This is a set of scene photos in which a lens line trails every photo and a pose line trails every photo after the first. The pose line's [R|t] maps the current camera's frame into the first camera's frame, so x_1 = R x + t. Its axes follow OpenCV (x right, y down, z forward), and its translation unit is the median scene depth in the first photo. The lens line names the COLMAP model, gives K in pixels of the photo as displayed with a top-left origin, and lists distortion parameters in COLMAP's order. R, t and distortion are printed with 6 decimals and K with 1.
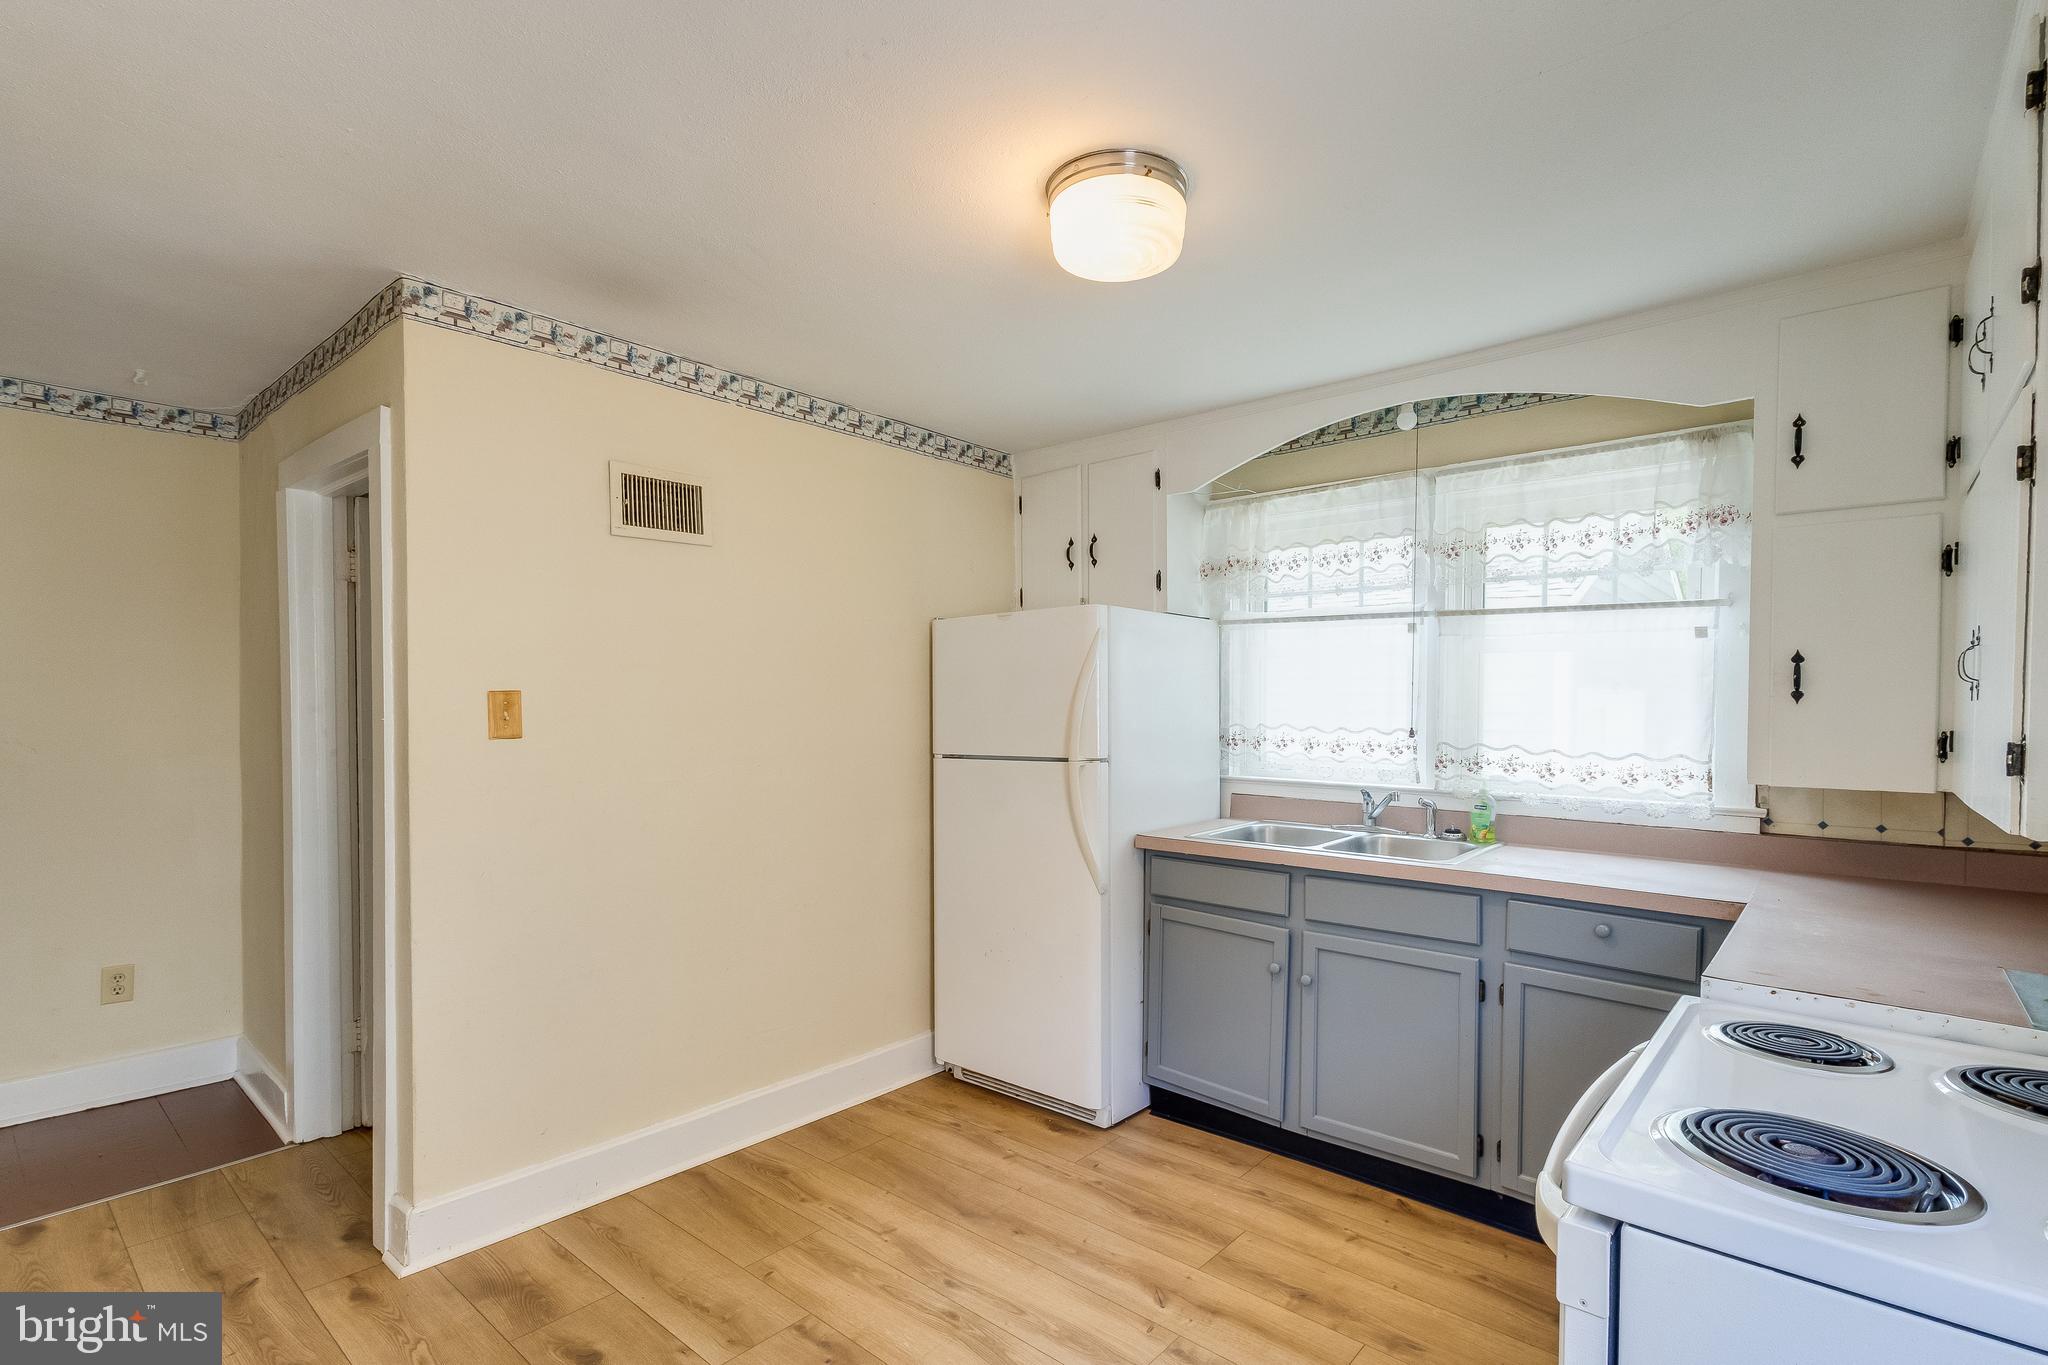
lens RADIAL K [[967.7, 0, 1031.5], [0, 967.7, 709.7], [0, 0, 1]] dist [0.000366, 0.000868]
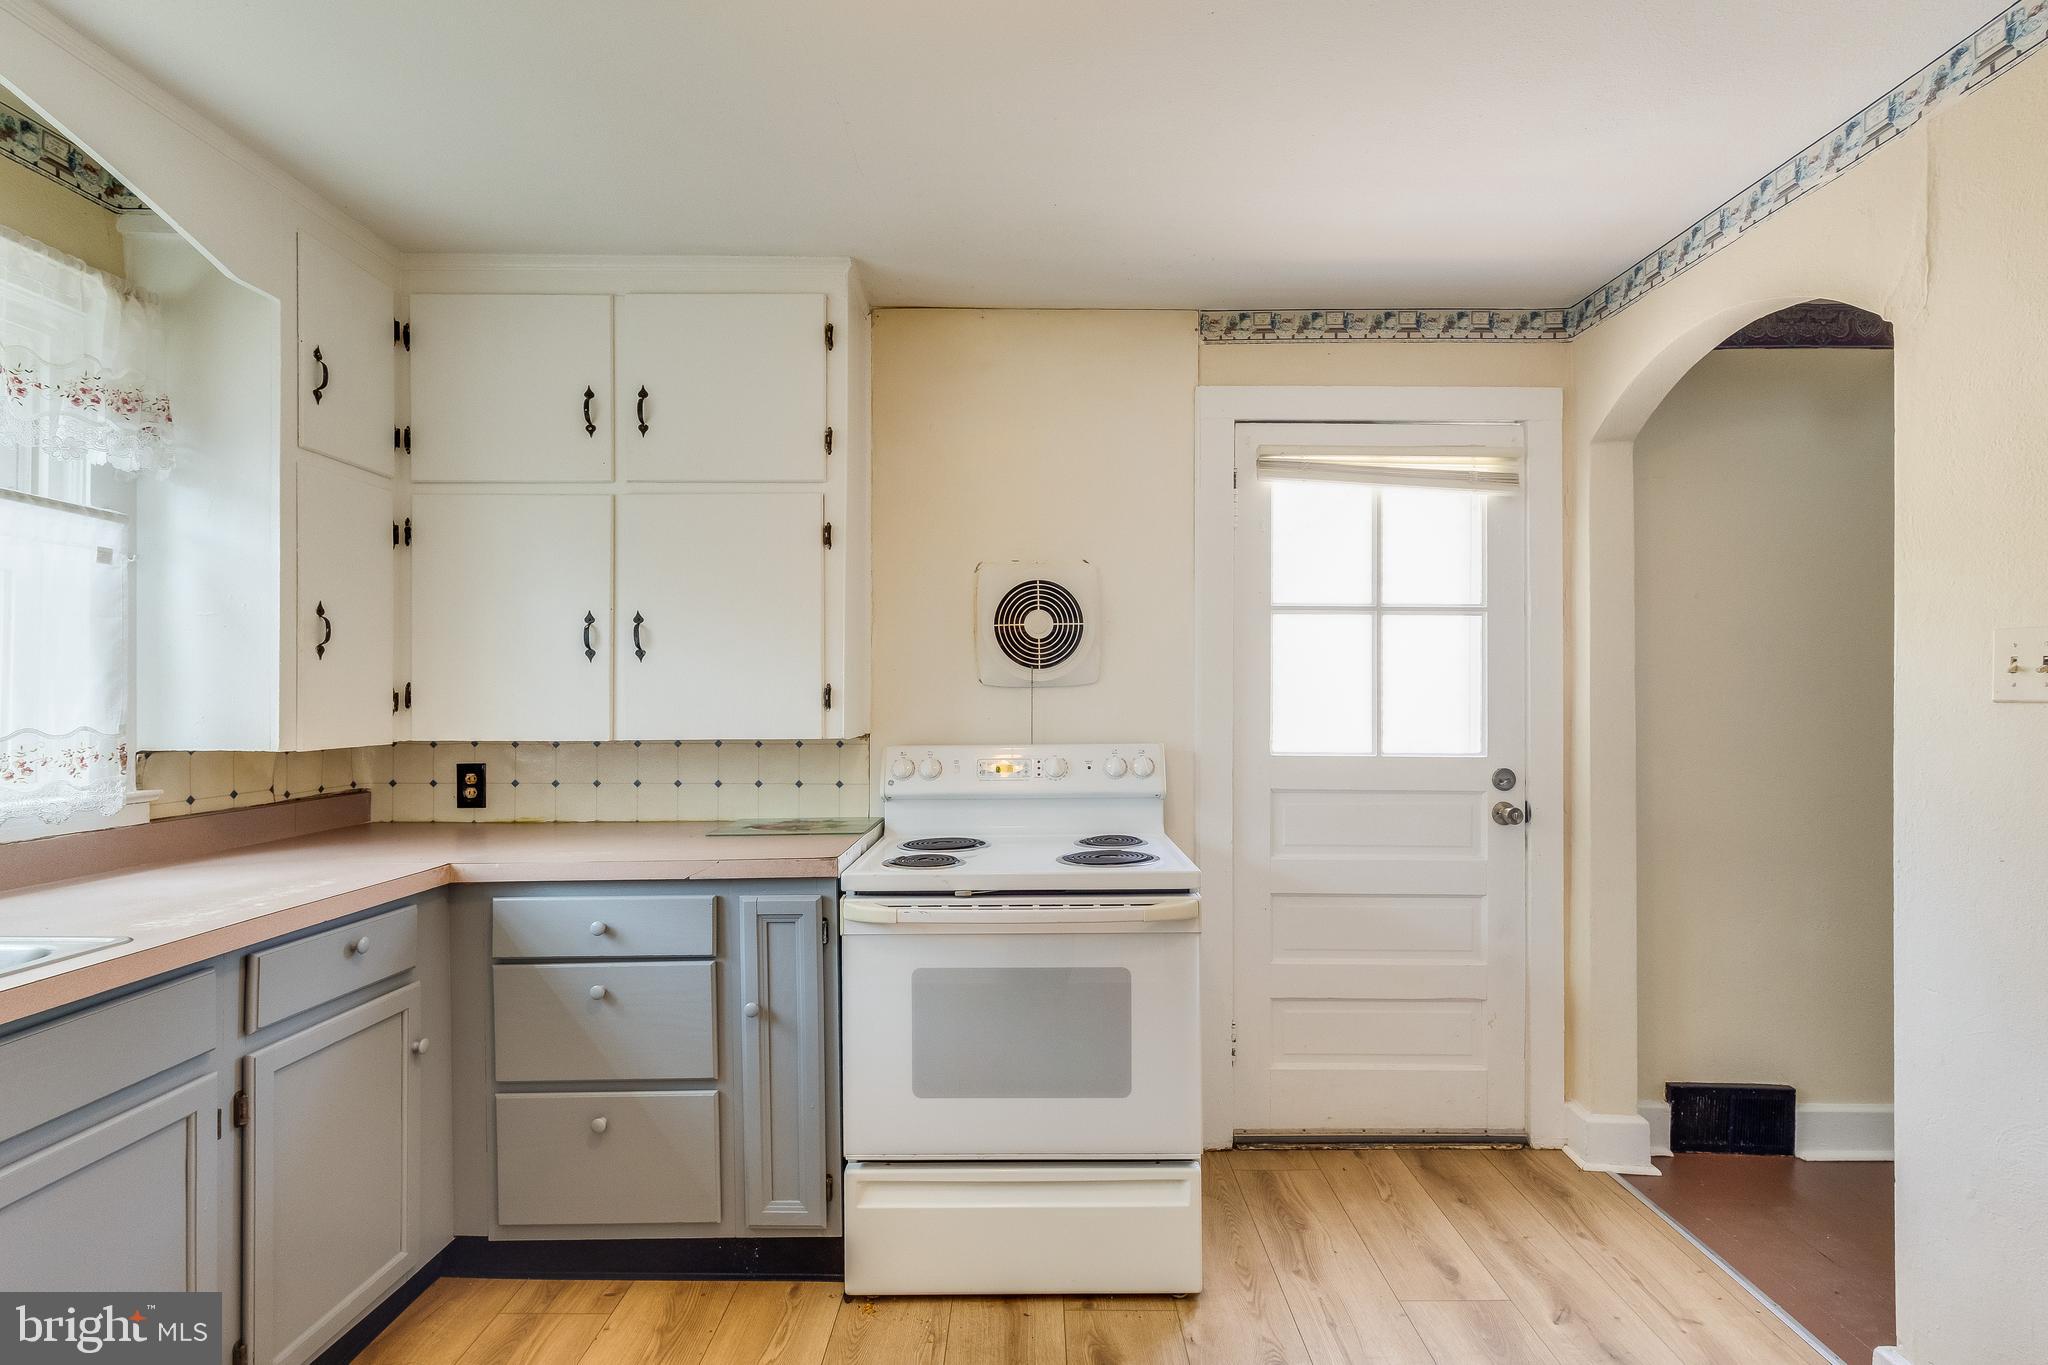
lens RADIAL K [[940.2, 0, 1032.1], [0, 940.2, 688.1], [0, 0, 1]] dist [0.000742, 0.000988]
pose [[-0.650304, 0.001828, 0.759672, -0.293395], [0.003077, 0.999995, 0.000227, 0.021063], [-0.759668, 0.002485, -0.650307, 0.939617]]
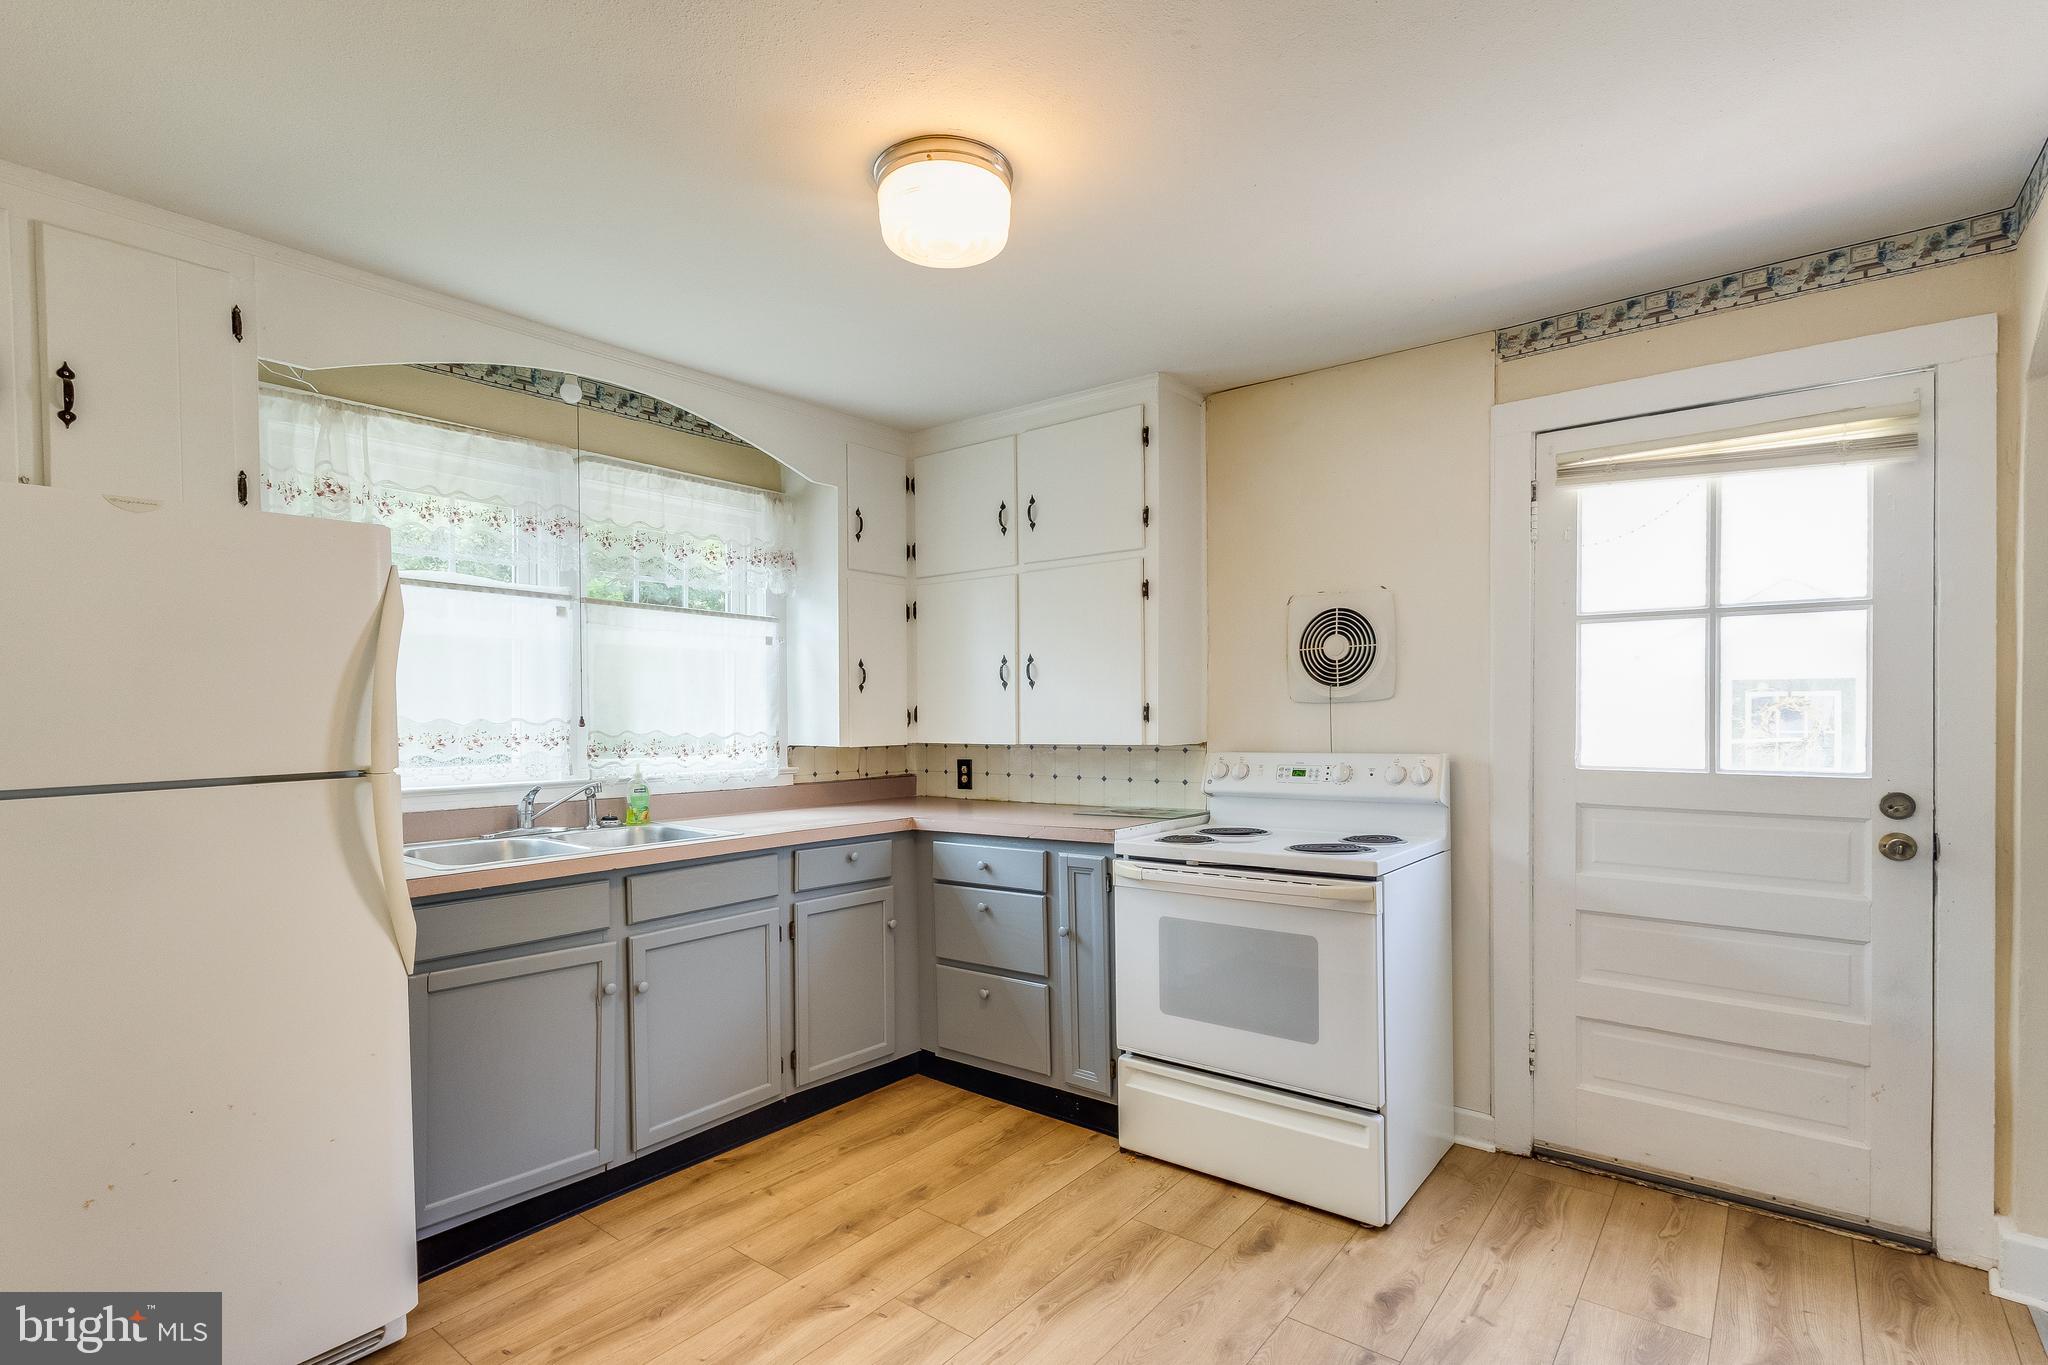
lens RADIAL K [[967.7, 0, 1031.5], [0, 967.7, 709.7], [0, 0, 1]] dist [0.000366, 0.000868]
pose [[-0.046379, 0.000998, 0.998923, -0.687306], [0.016375, 0.999866, -0.000239, 0.023107], [-0.998790, 0.016346, -0.046390, 0.702797]]
